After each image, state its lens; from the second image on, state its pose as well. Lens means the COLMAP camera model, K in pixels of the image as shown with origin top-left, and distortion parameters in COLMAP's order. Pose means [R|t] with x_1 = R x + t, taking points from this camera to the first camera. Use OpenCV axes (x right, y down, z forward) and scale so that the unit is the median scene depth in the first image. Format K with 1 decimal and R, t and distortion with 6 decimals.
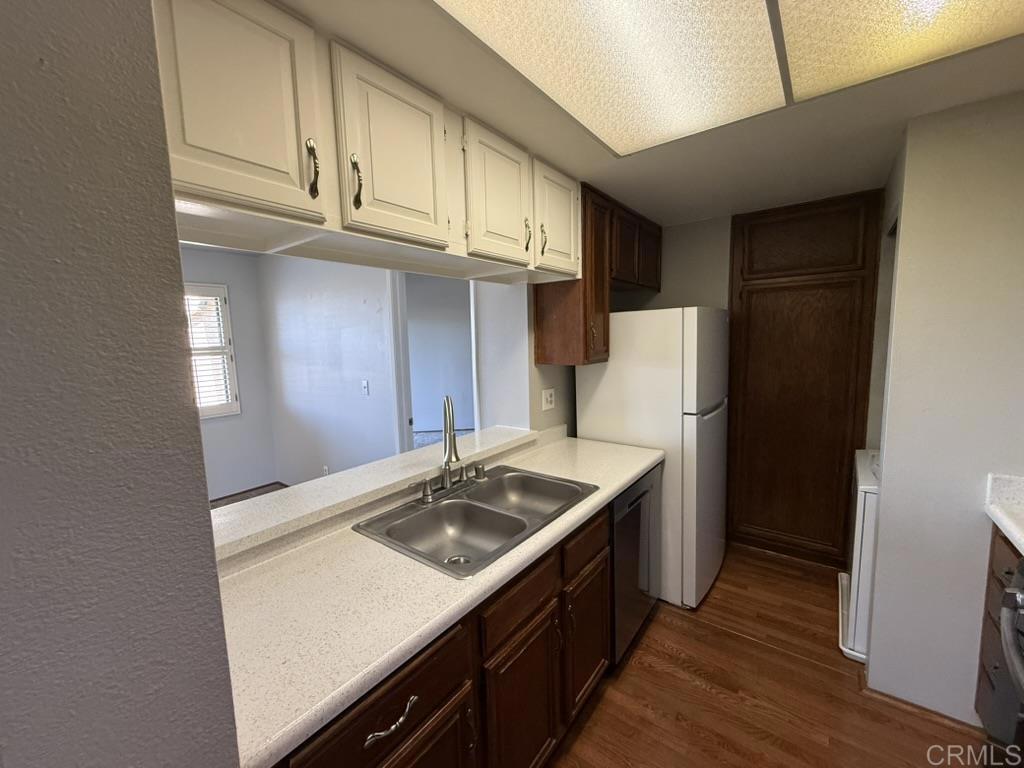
lens RADIAL K [[409.6, 0, 511.9], [0, 409.6, 381.8], [0, 0, 1]] dist [0.000384, 0.000428]
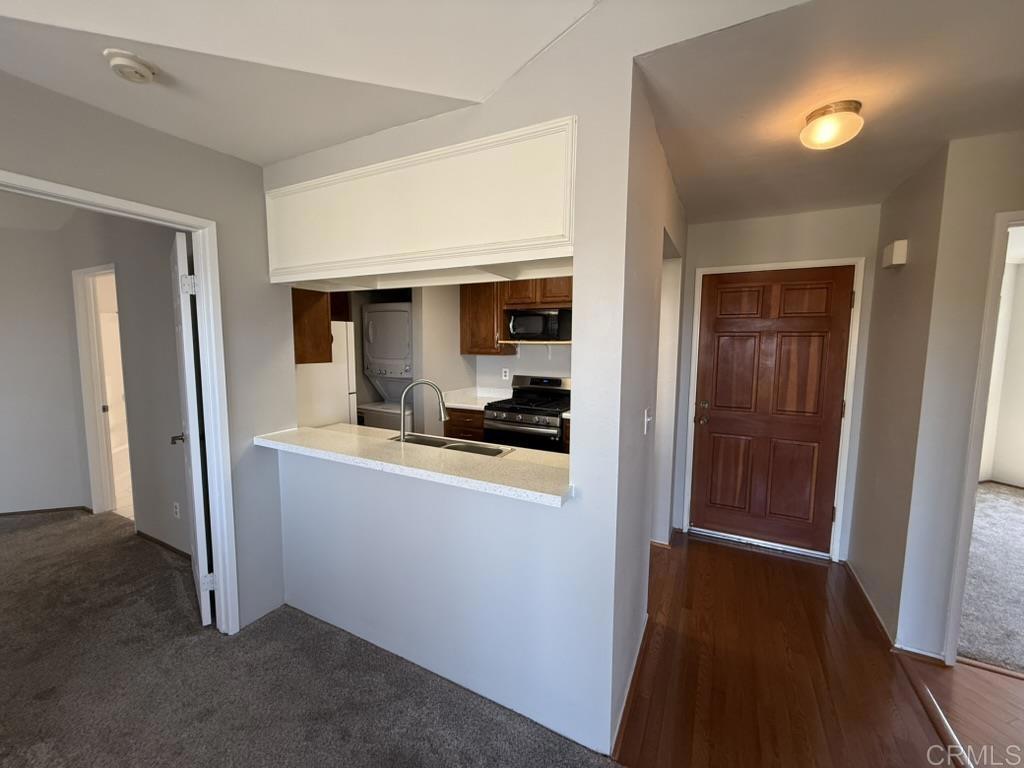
lens RADIAL K [[409.6, 0, 512.5], [0, 409.6, 380.2], [0, 0, 1]] dist [0.000384, 0.000428]
pose [[-0.180491, -0.068401, 0.981195, -1.374239], [0.105308, 0.990501, 0.088421, -0.047553], [-0.977923, 0.119287, -0.171574, 0.827358]]
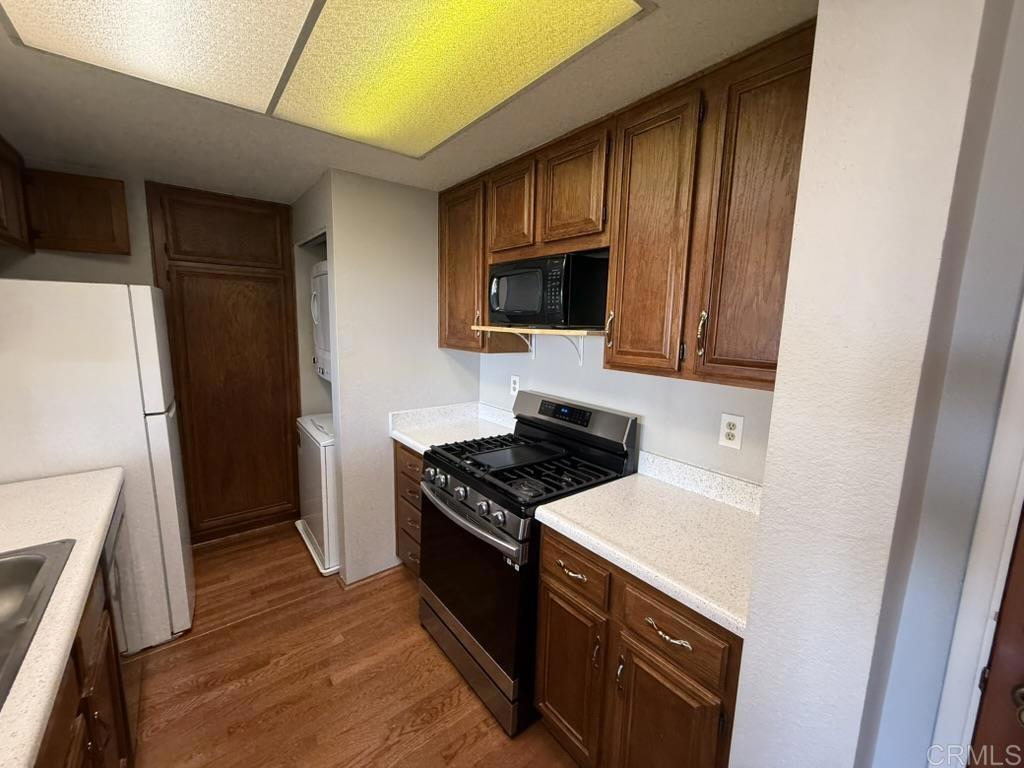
lens RADIAL K [[409.6, 0, 509.9], [0, 409.6, 382.0], [0, 0, 1]] dist [0.000384, 0.000428]
pose [[0.235104, -0.110433, 0.965676, -0.242900], [0.075235, 0.992611, 0.095197, -0.014670], [-0.969054, 0.050271, 0.241676, 0.107611]]
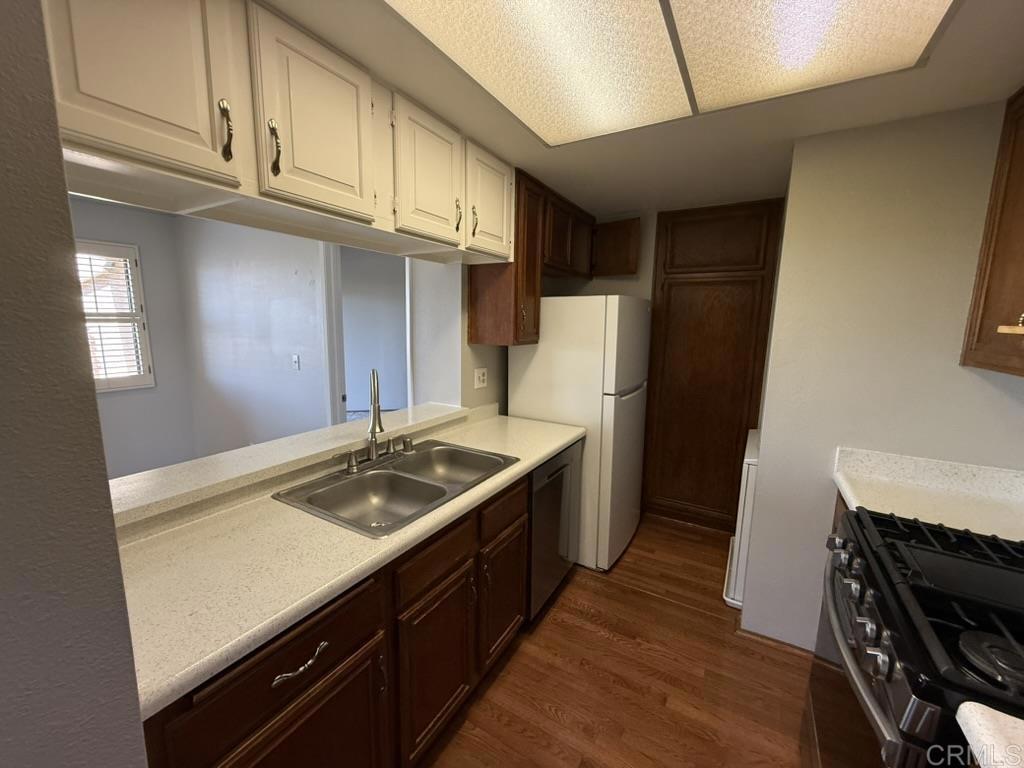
lens RADIAL K [[409.6, 0, 511.8], [0, 409.6, 381.5], [0, 0, 1]] dist [0.000384, 0.000428]
pose [[0.991480, 0.025763, 0.127689, 0.047848], [-0.030752, 0.998833, 0.037255, 0.014614], [-0.126580, -0.040864, 0.991114, -0.050643]]
